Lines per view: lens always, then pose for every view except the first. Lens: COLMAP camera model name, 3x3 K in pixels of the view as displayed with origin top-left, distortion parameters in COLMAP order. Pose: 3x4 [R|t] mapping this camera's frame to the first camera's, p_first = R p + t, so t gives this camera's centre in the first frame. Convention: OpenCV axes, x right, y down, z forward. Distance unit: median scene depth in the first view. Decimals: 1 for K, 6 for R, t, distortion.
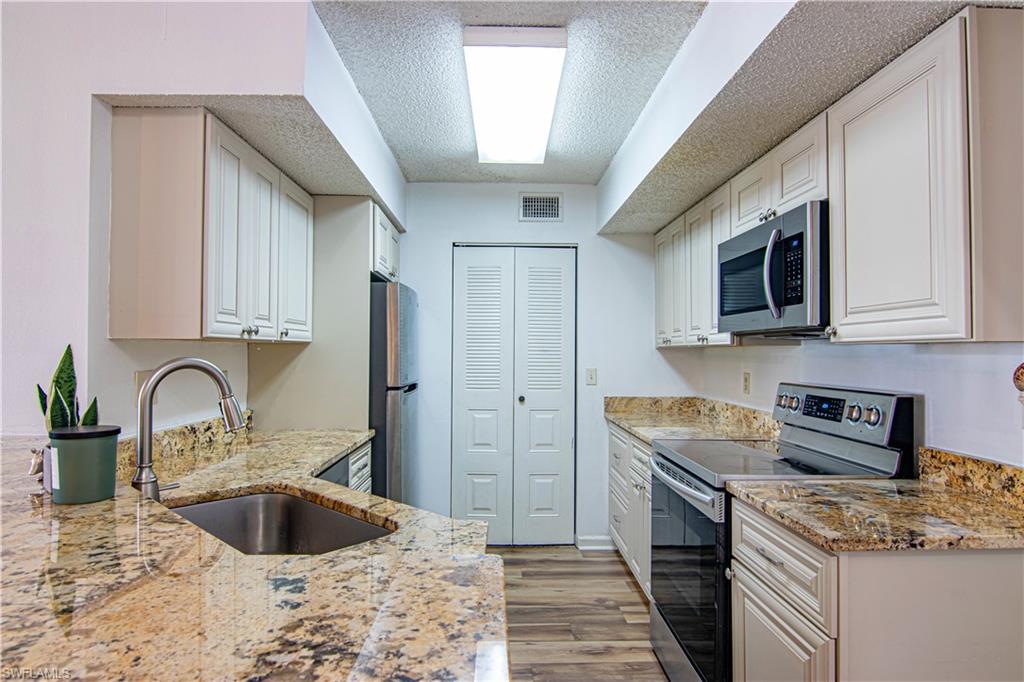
lens RADIAL K [[572.5, 0, 508.3], [0, 572.5, 344.4], [0, 0, 1]] dist [-0.002192, -0.014567]
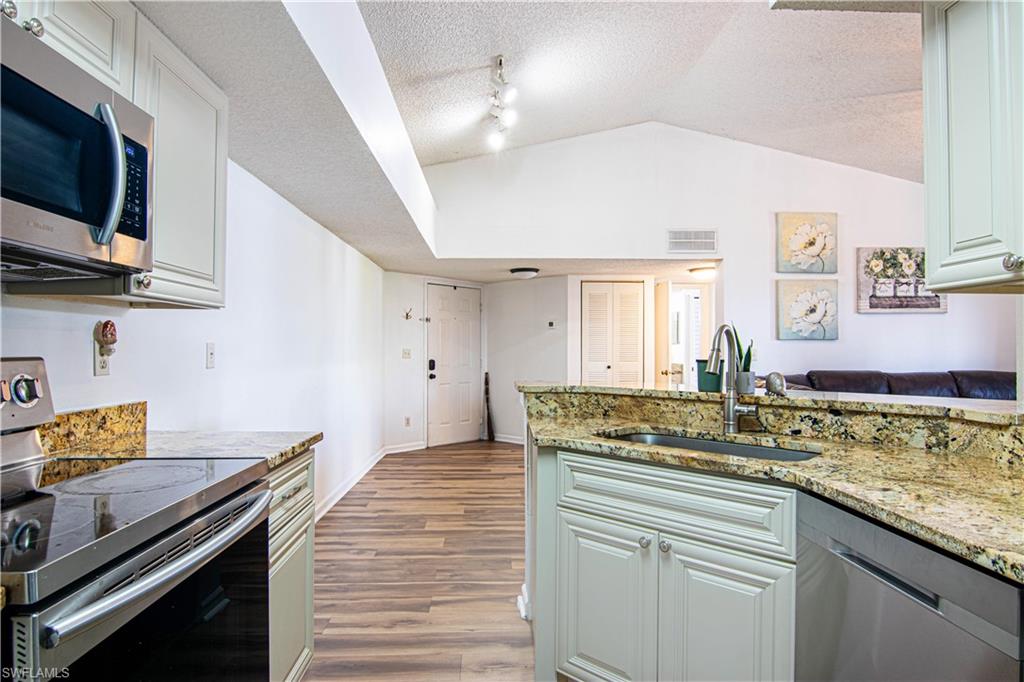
lens RADIAL K [[572.5, 0, 508.3], [0, 572.5, 344.4], [0, 0, 1]] dist [-0.002192, -0.014567]
pose [[-0.999938, -0.008450, -0.007210, 0.022179], [-0.008294, 0.999735, -0.021455, 0.060045], [0.007390, -0.021394, -0.999744, 1.327781]]
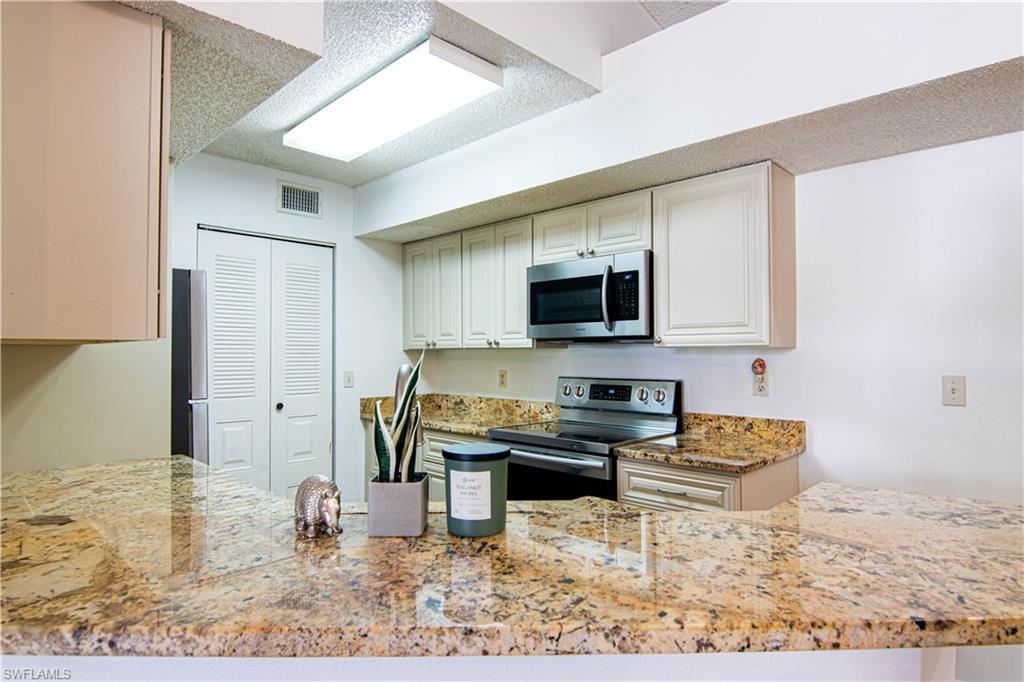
lens RADIAL K [[572.5, 0, 508.3], [0, 572.5, 344.4], [0, 0, 1]] dist [-0.002192, -0.014567]
pose [[0.720498, 0.004972, 0.693439, -0.543247], [-0.003913, 0.999988, -0.003104, -0.002923], [-0.693446, -0.000477, 0.720509, 0.138618]]
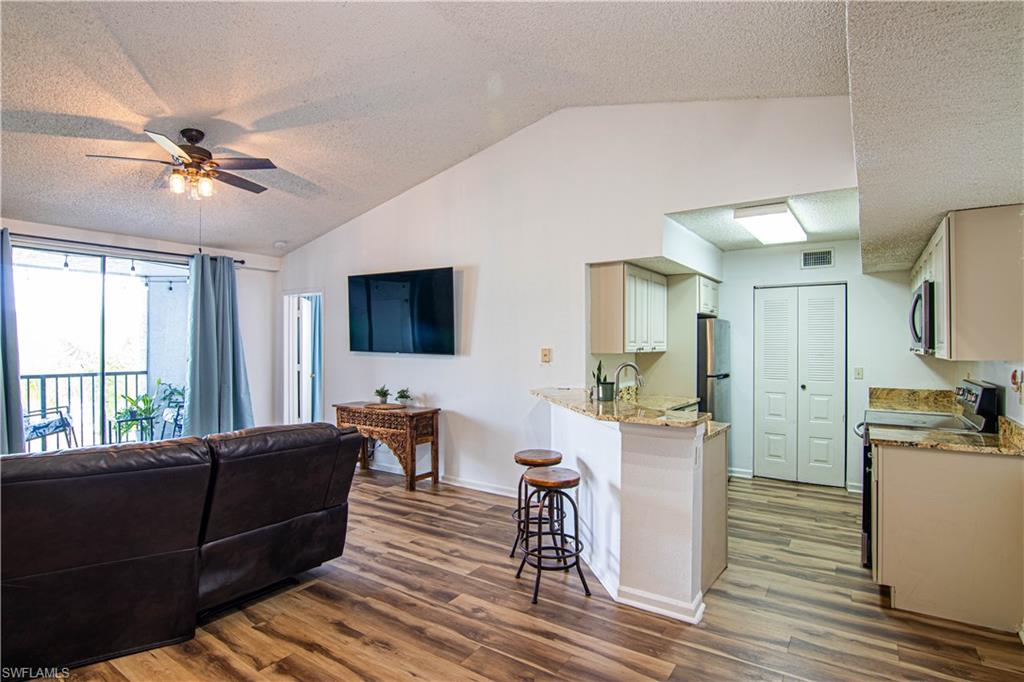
lens RADIAL K [[519.4, 0, 508.7], [0, 519.4, 343.9], [0, 0, 1]] dist [-0.005826, -0.012138]
pose [[0.810195, -0.005236, -0.586137, 0.305189], [0.010495, 0.999929, 0.005574, -0.052537], [0.586066, -0.010667, 0.810193, -0.887961]]
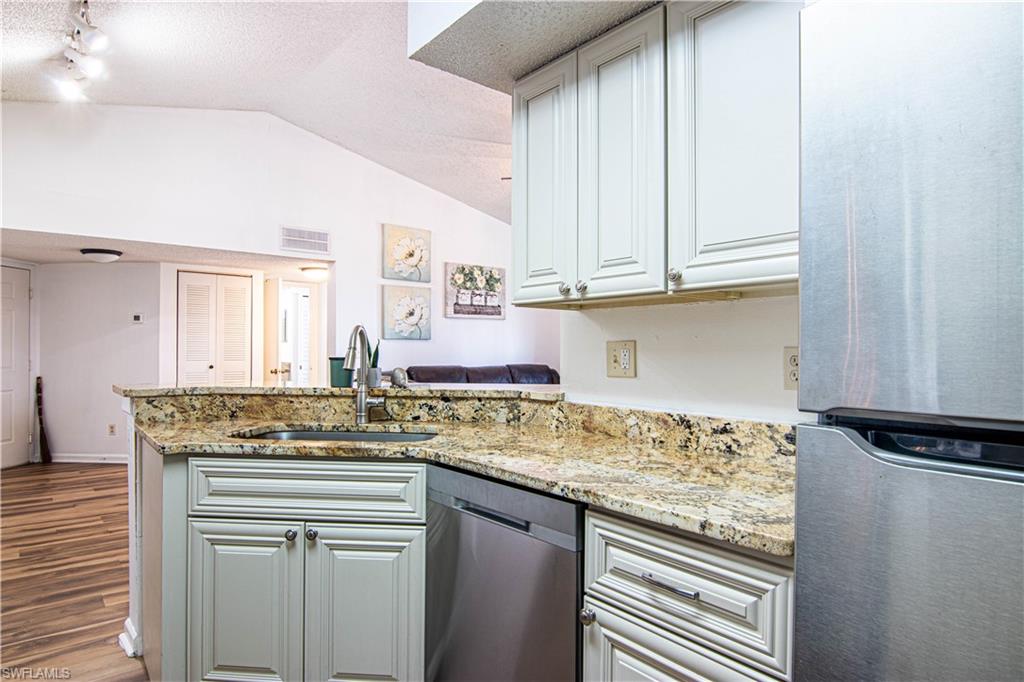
lens RADIAL K [[572.5, 0, 508.3], [0, 572.5, 344.4], [0, 0, 1]] dist [-0.002192, -0.014567]
pose [[-0.776891, -0.013237, -0.629496, 0.090133], [0.000231, 0.999773, -0.021308, 0.060957], [0.629635, -0.016700, -0.776712, 1.359496]]
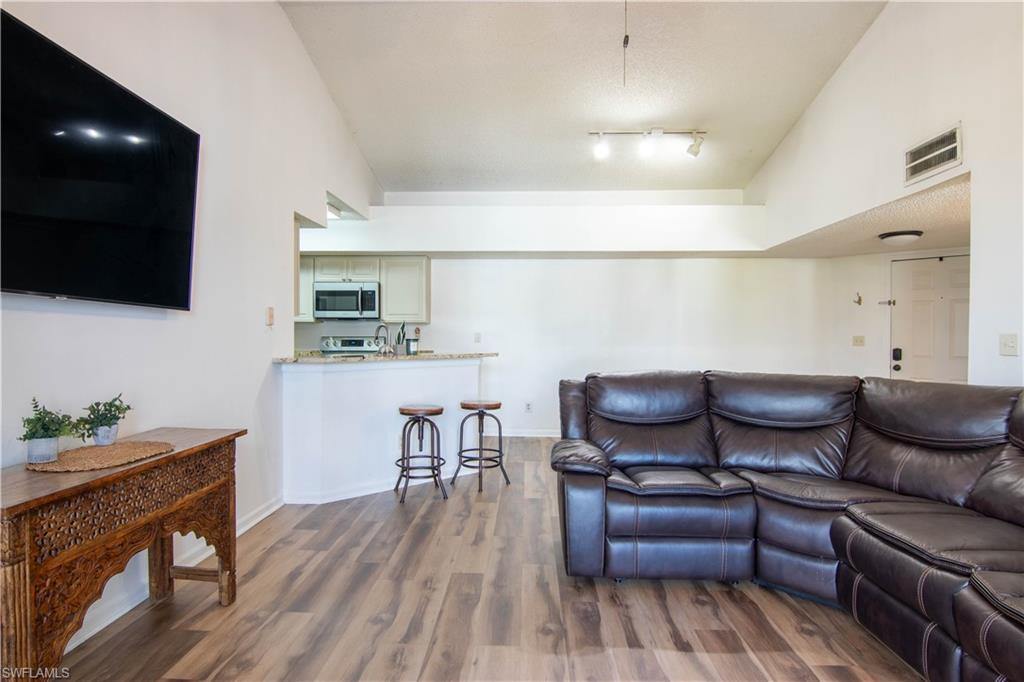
lens RADIAL K [[572.5, 0, 508.3], [0, 572.5, 344.4], [0, 0, 1]] dist [-0.002192, -0.014567]
pose [[0.060834, -0.019188, 0.997963, -2.214380], [-0.015698, 0.999673, 0.020178, 0.037074], [-0.998024, -0.016894, 0.060513, -0.025376]]
